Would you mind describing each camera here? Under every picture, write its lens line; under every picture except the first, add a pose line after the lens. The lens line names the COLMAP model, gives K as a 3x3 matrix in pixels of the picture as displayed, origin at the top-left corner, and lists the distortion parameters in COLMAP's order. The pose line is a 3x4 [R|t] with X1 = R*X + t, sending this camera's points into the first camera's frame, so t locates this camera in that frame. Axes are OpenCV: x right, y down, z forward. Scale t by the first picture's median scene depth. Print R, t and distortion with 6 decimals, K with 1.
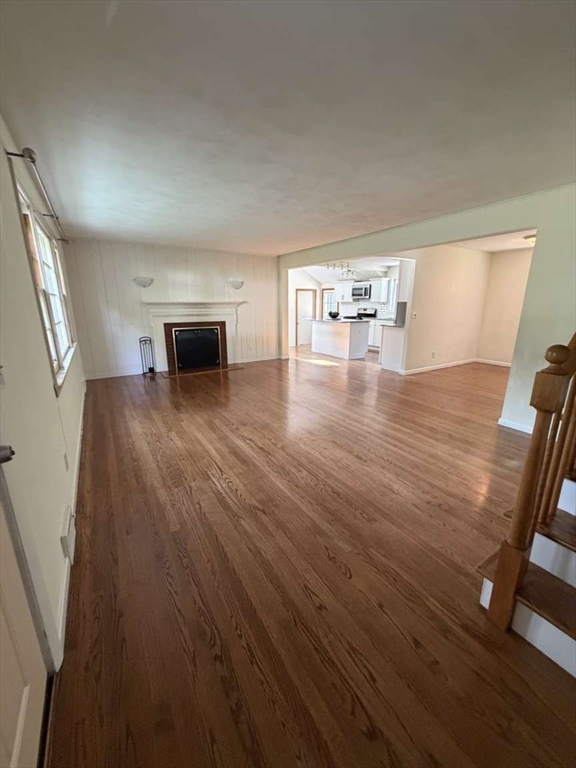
lens RADIAL K [[305.6, 0, 288.0], [0, 305.6, 384.0], [0, 0, 1]] dist [0.000757, 0.000400]
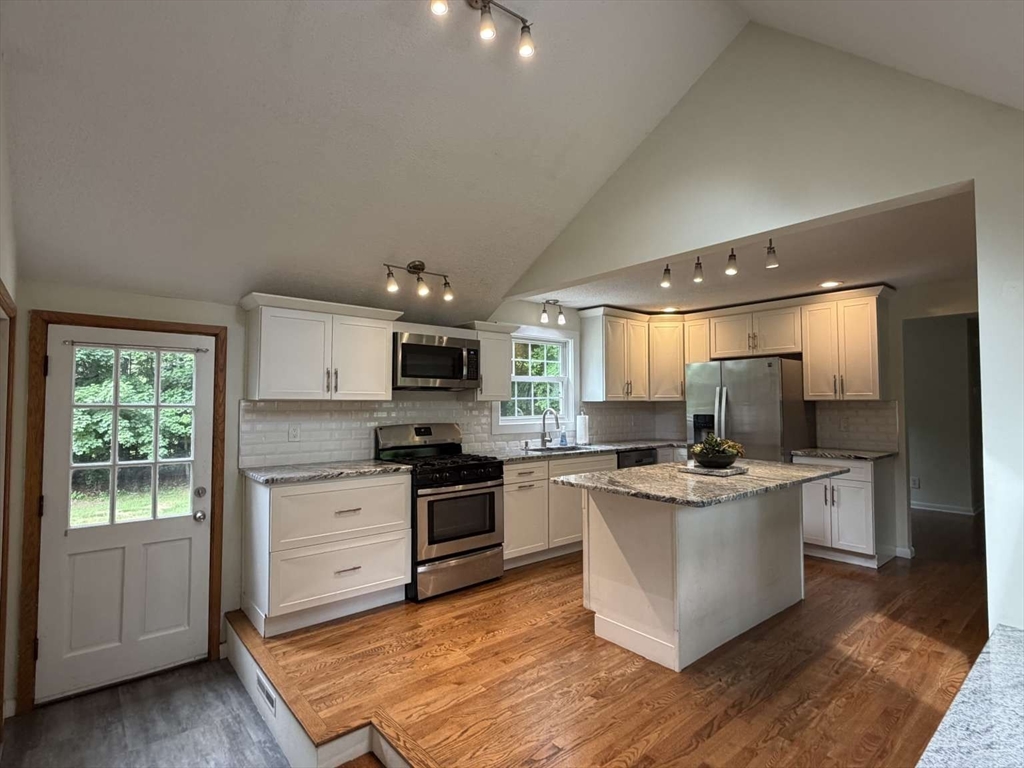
lens RADIAL K [[507.3, 0, 512.0], [0, 507.3, 384.0], [0, 0, 1]] dist [0.003967, 0.000677]
pose [[-0.141572, 0.033424, 0.989364, -0.202056], [0.253888, 0.967227, 0.003654, -0.298107], [-0.956817, 0.251705, -0.145418, 1.108997]]
